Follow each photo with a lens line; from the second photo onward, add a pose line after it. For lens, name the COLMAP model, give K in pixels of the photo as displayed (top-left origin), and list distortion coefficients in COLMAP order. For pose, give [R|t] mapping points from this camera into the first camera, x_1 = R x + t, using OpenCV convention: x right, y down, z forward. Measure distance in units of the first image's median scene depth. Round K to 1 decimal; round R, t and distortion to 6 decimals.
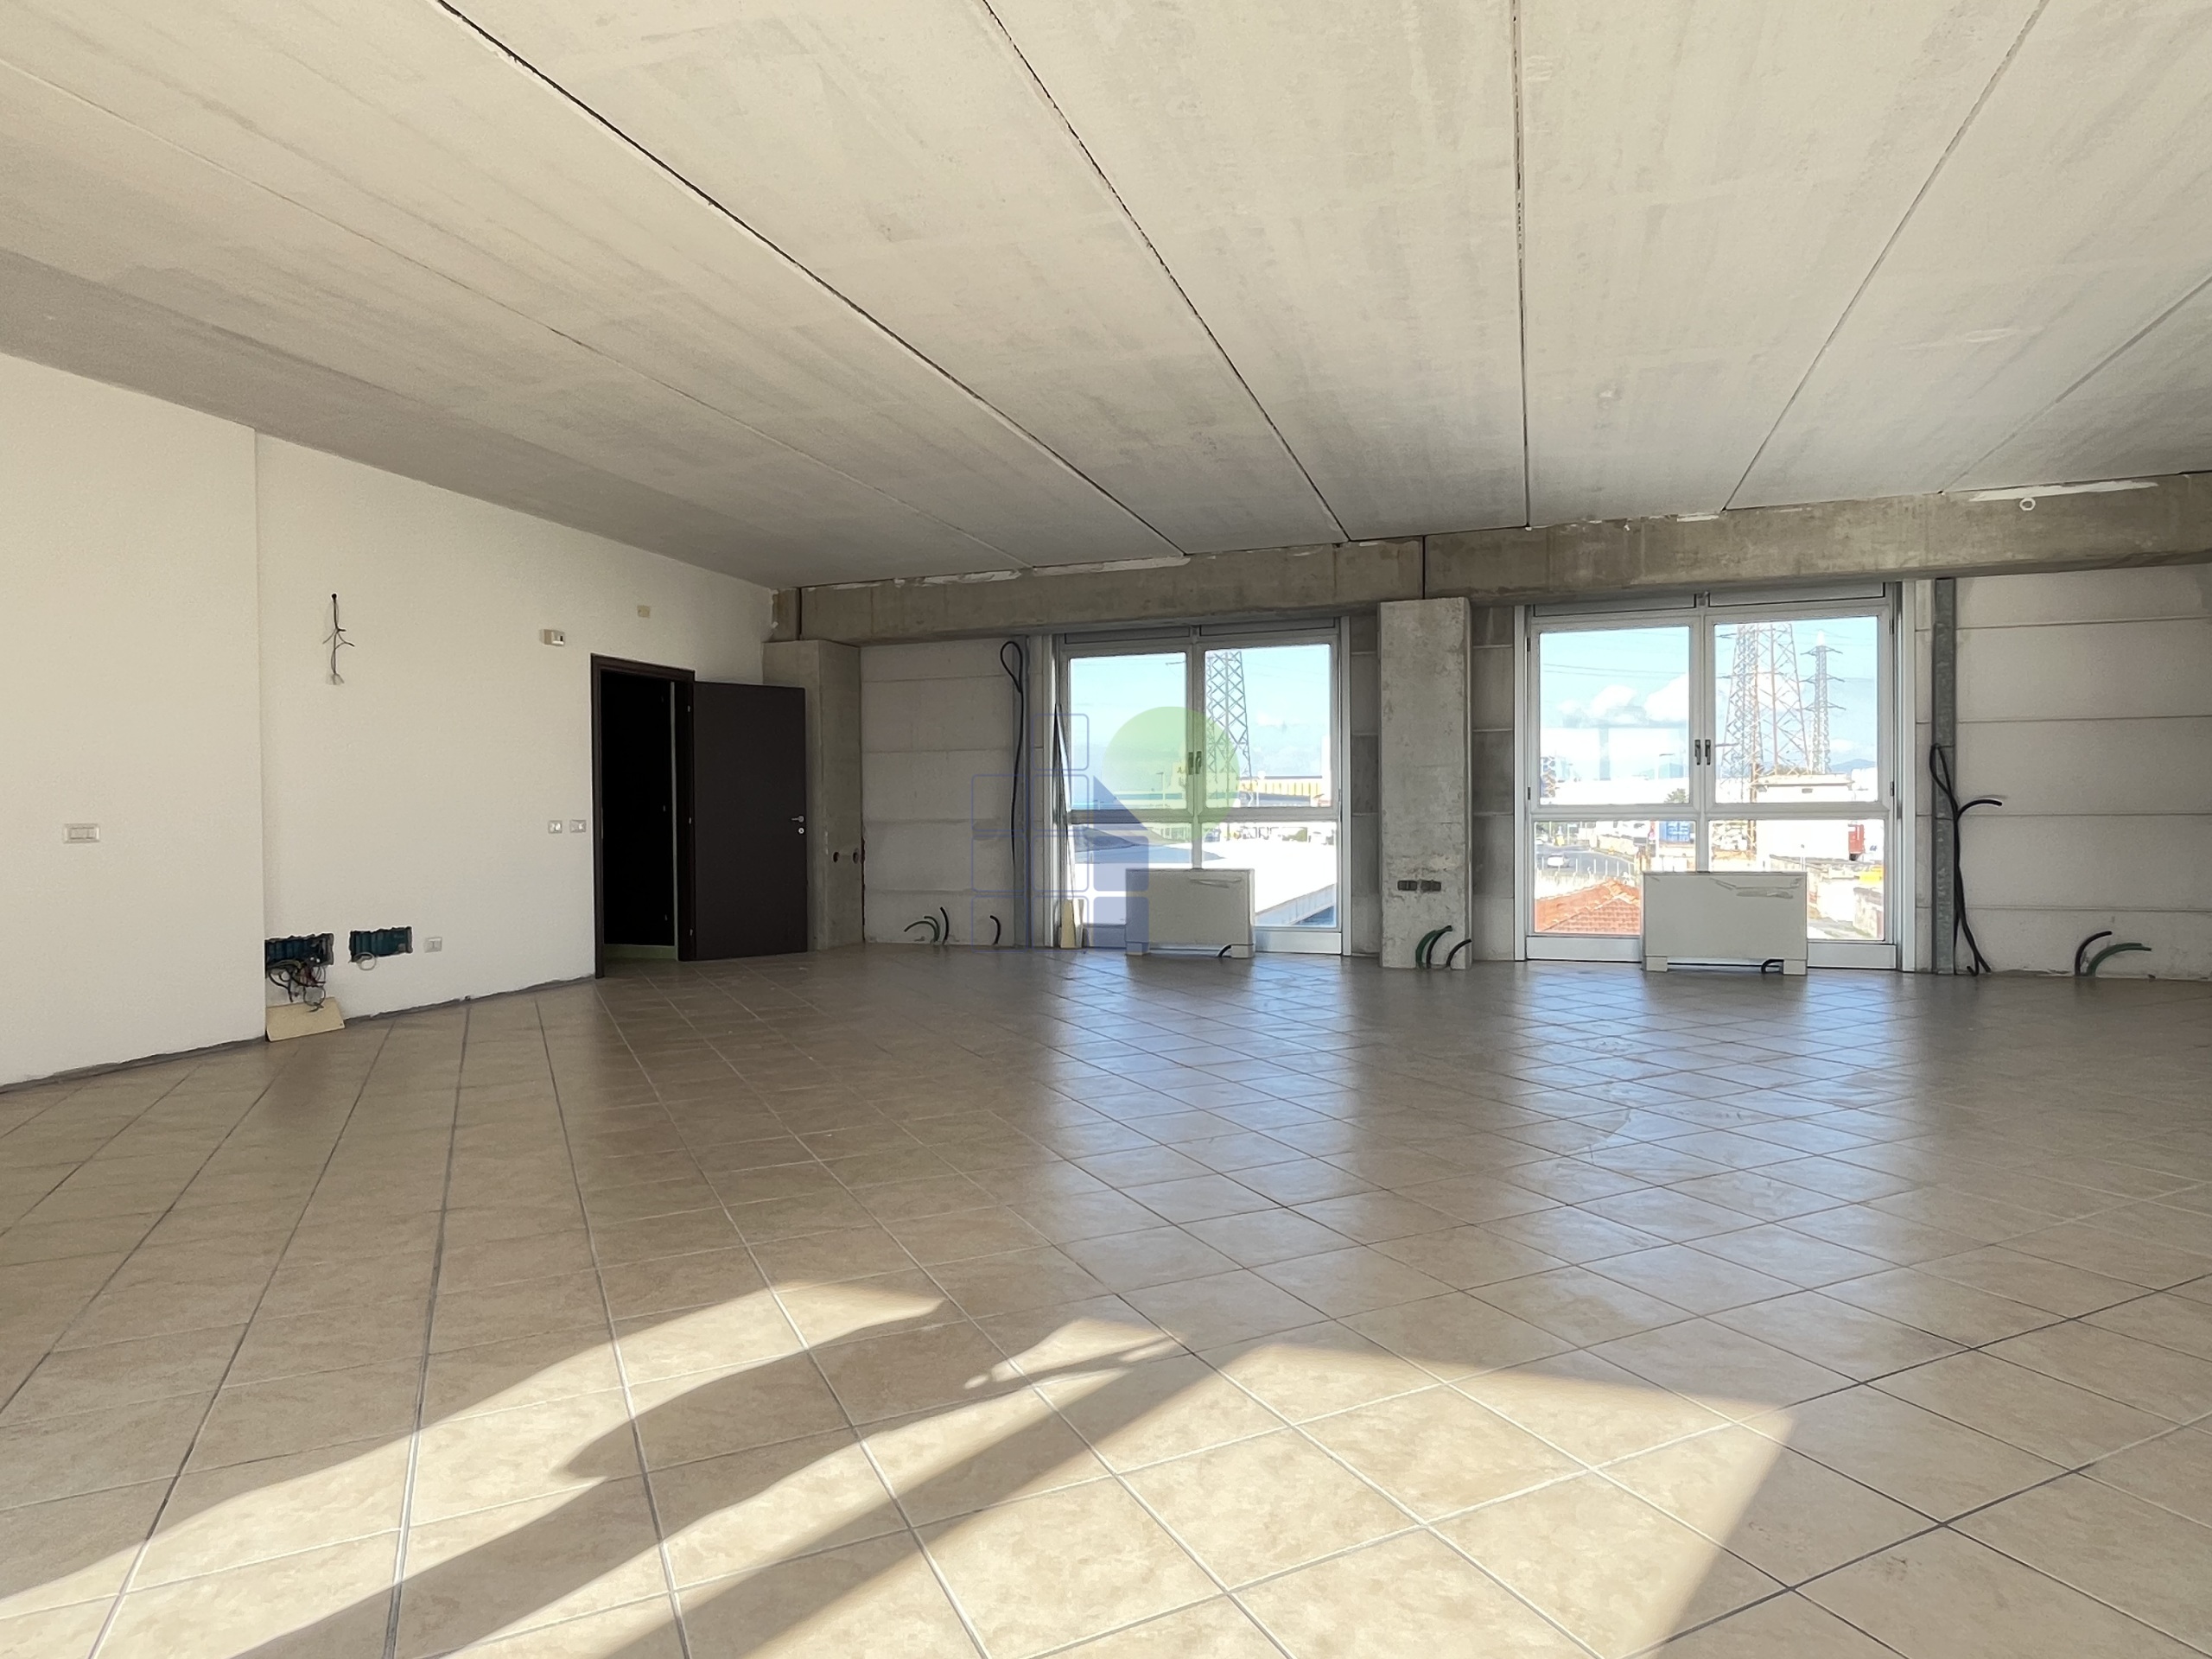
lens RADIAL K [[1247.0, 0, 1097.2], [0, 1247.0, 829.0], [0, 0, 1]] dist [0.001028, -0.002072]
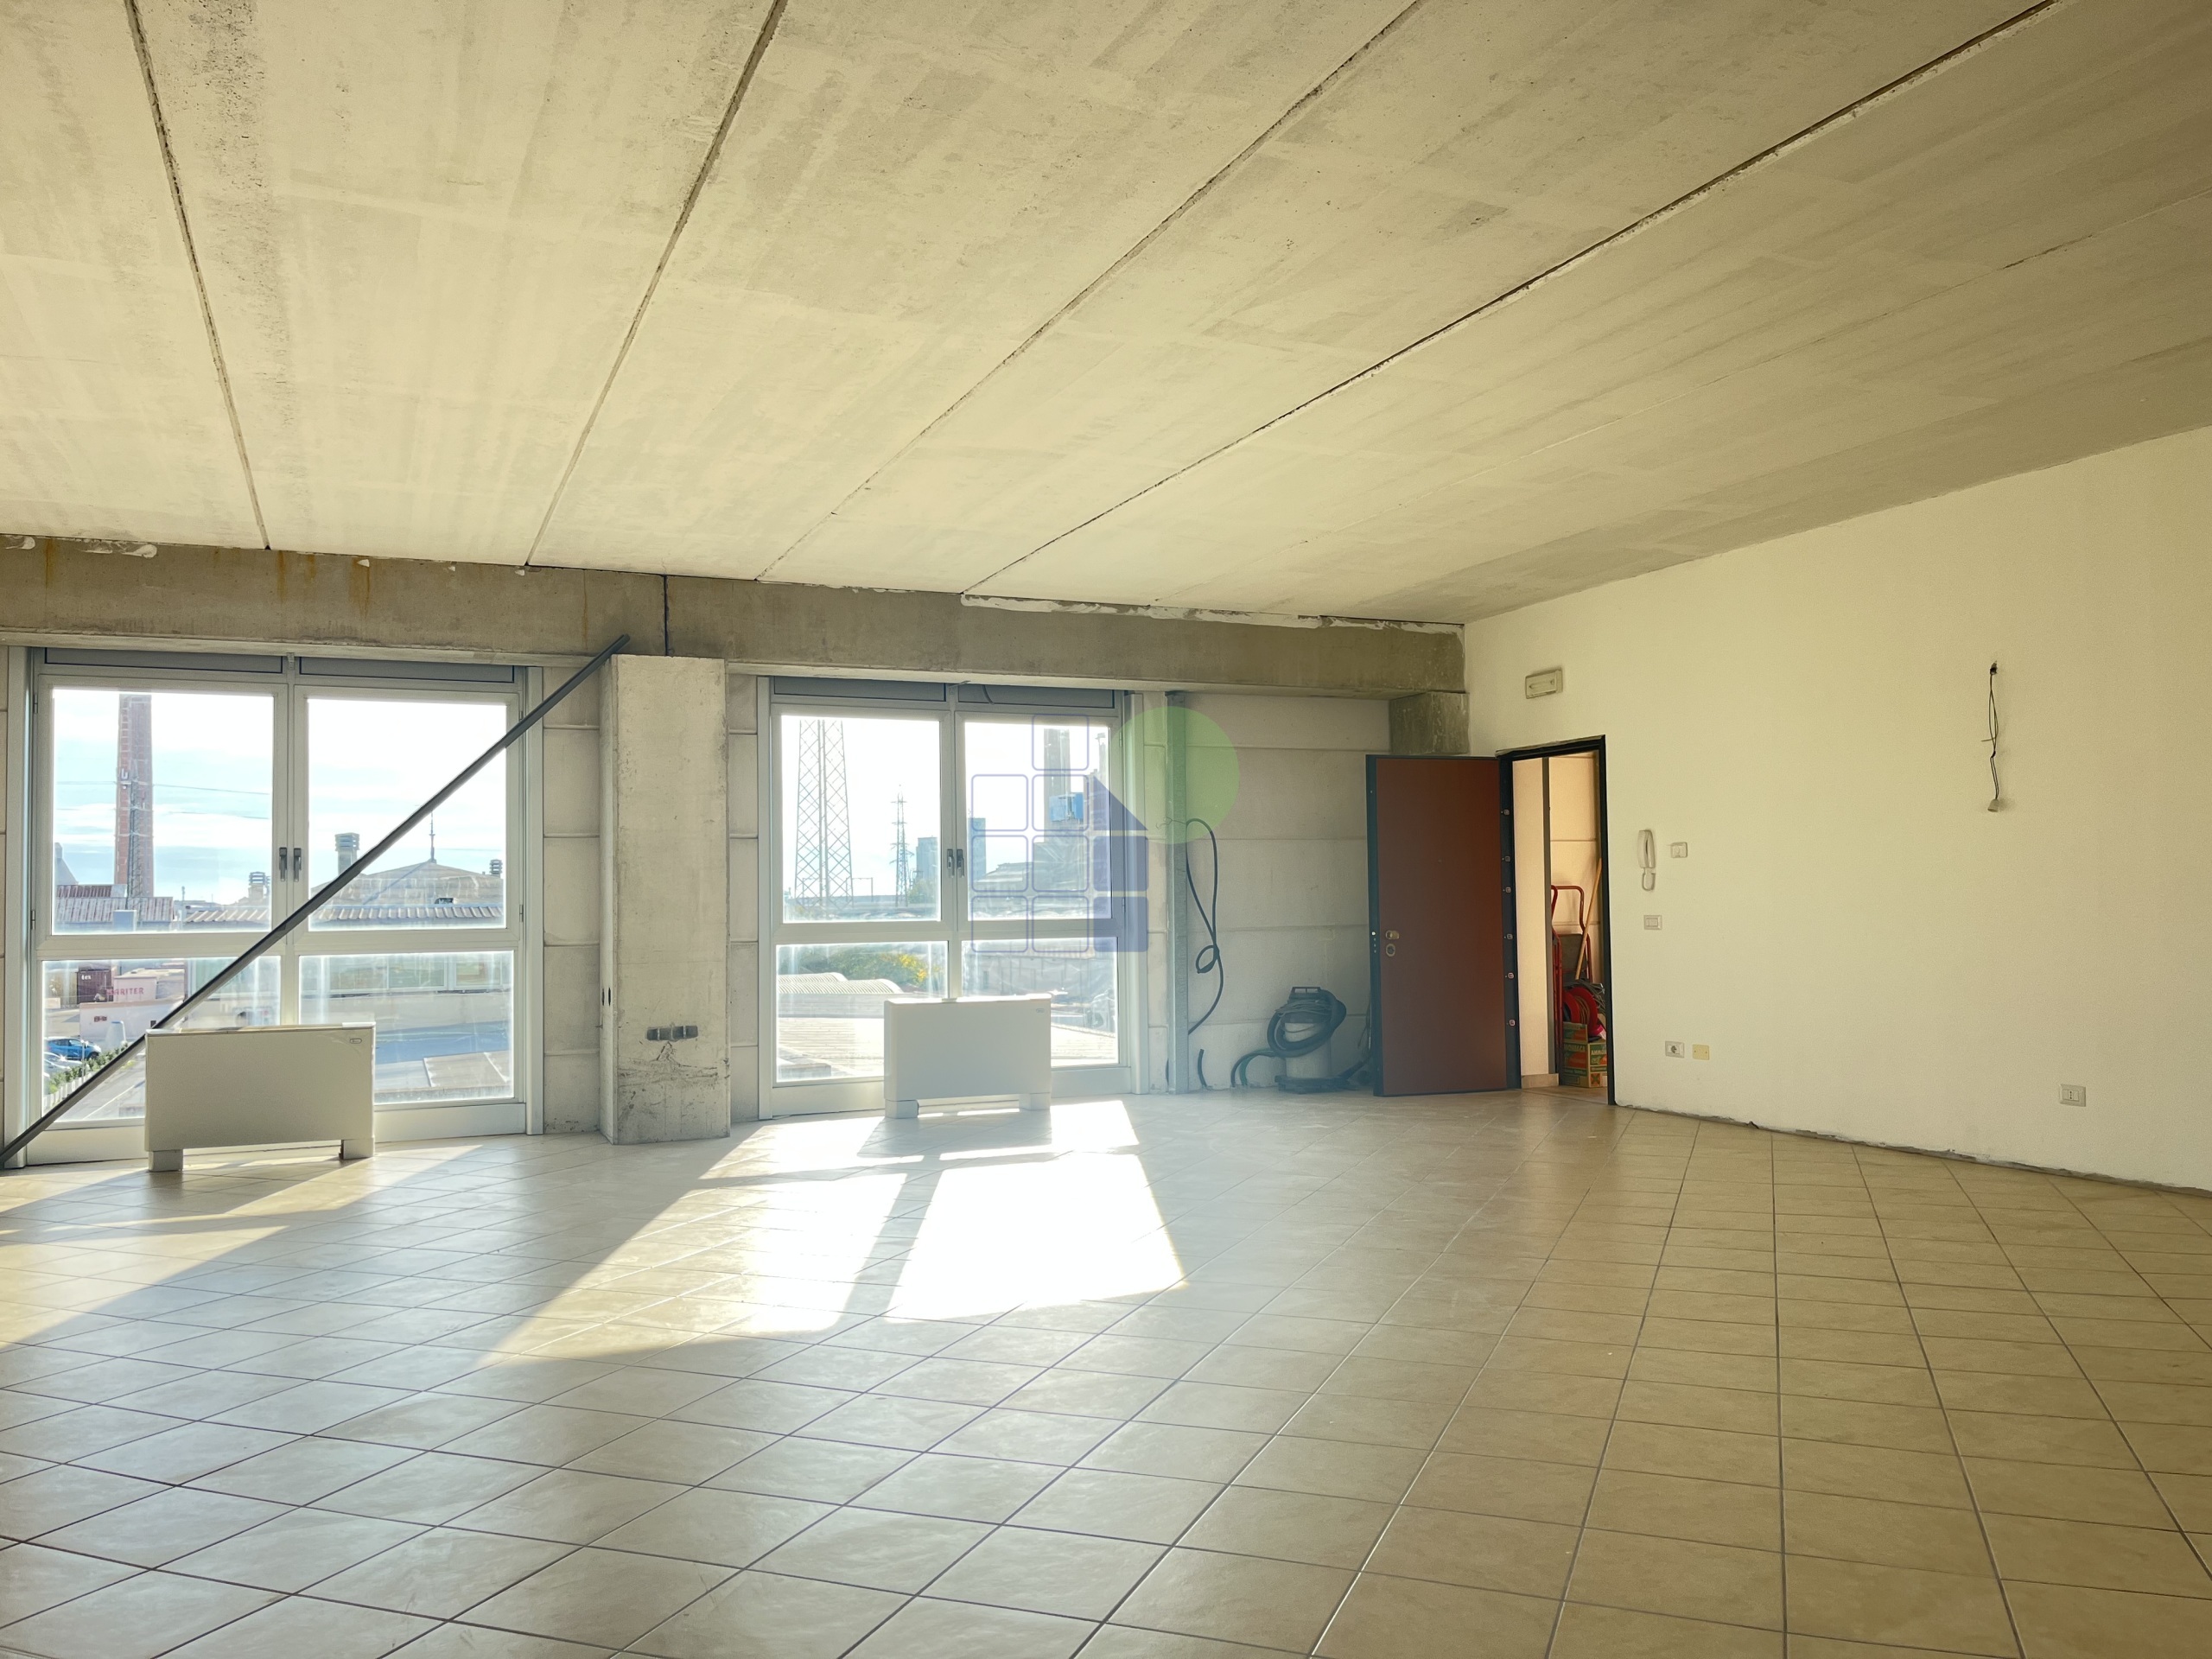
lens RADIAL K [[1682.2, 0, 1117.8], [0, 1682.2, 836.5], [0, 0, 1]] dist [0.105955, -0.154790]
pose [[-0.724055, -0.011267, -0.689650, 0.371462], [0.009666, 0.999603, -0.026479, -0.024232], [0.689674, -0.025838, -0.723659, 0.791639]]
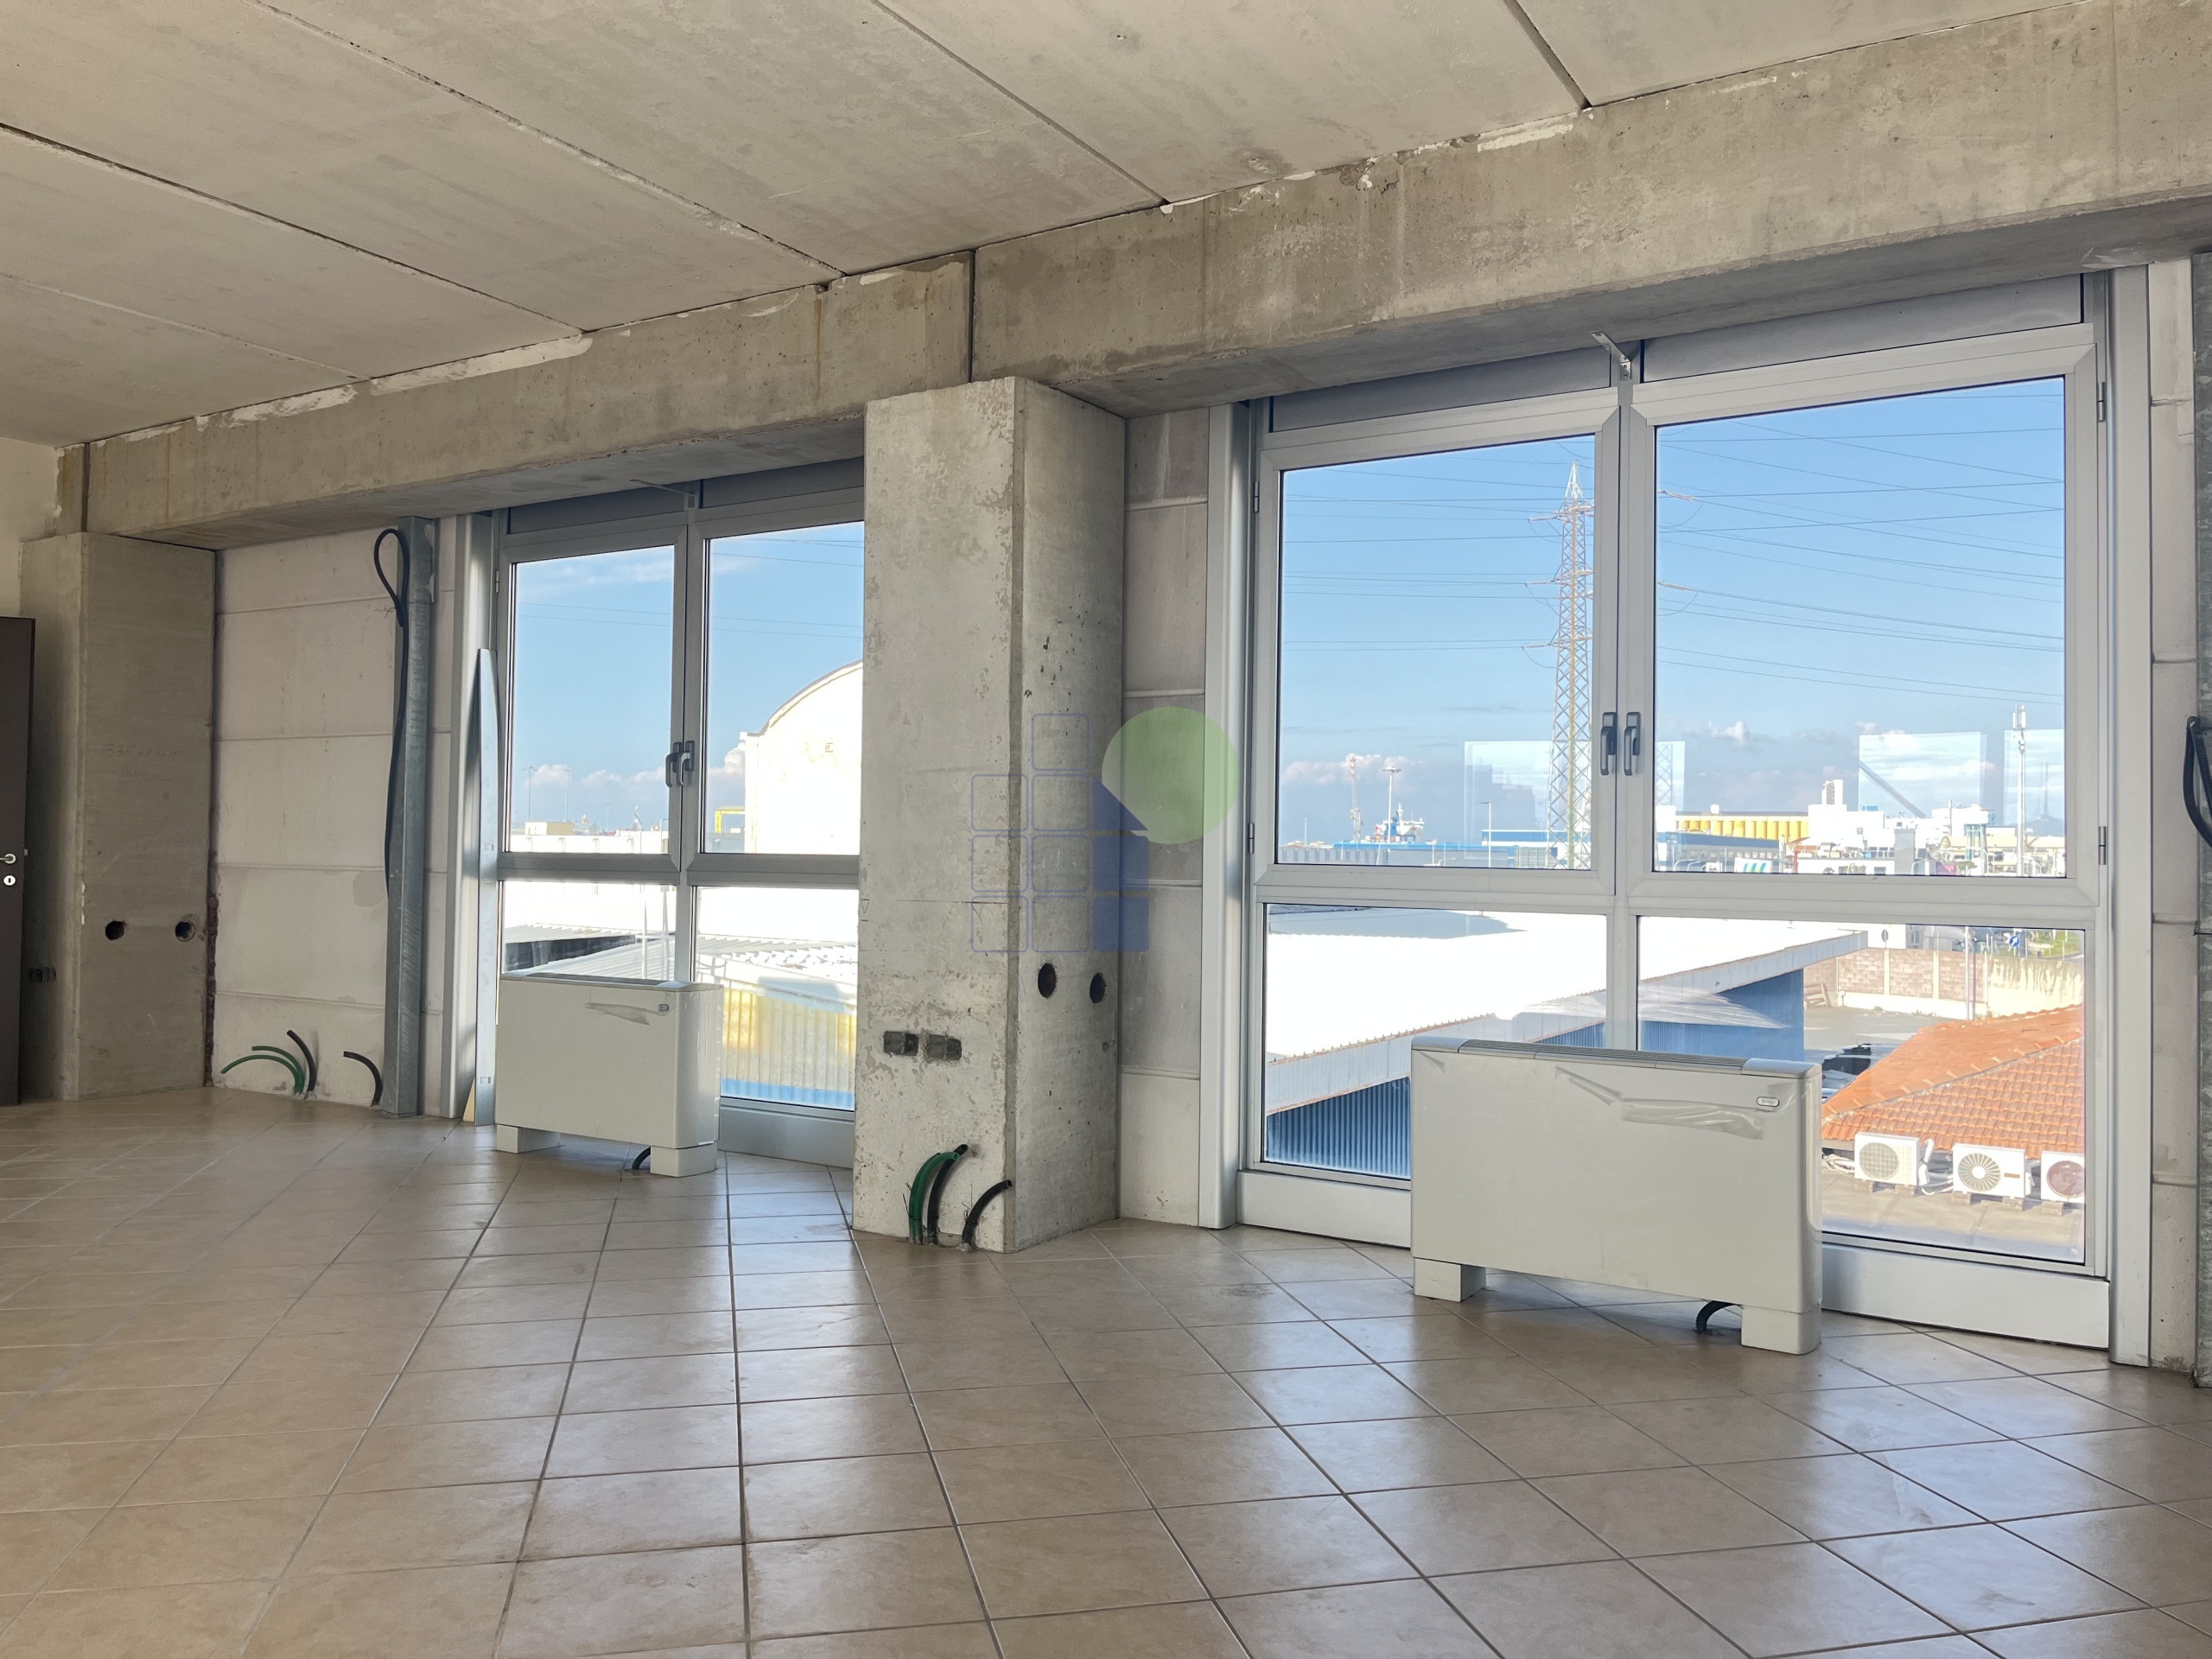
lens RADIAL K [[1671.1, 0, 1110.5], [0, 1671.1, 802.7], [0, 0, 1]] dist [0.070971, -0.103127]
pose [[0.976062, 0.015677, -0.216929, 0.447135], [-0.025021, 0.998870, -0.040395, -0.016707], [0.216051, 0.044856, 0.975351, 0.443817]]
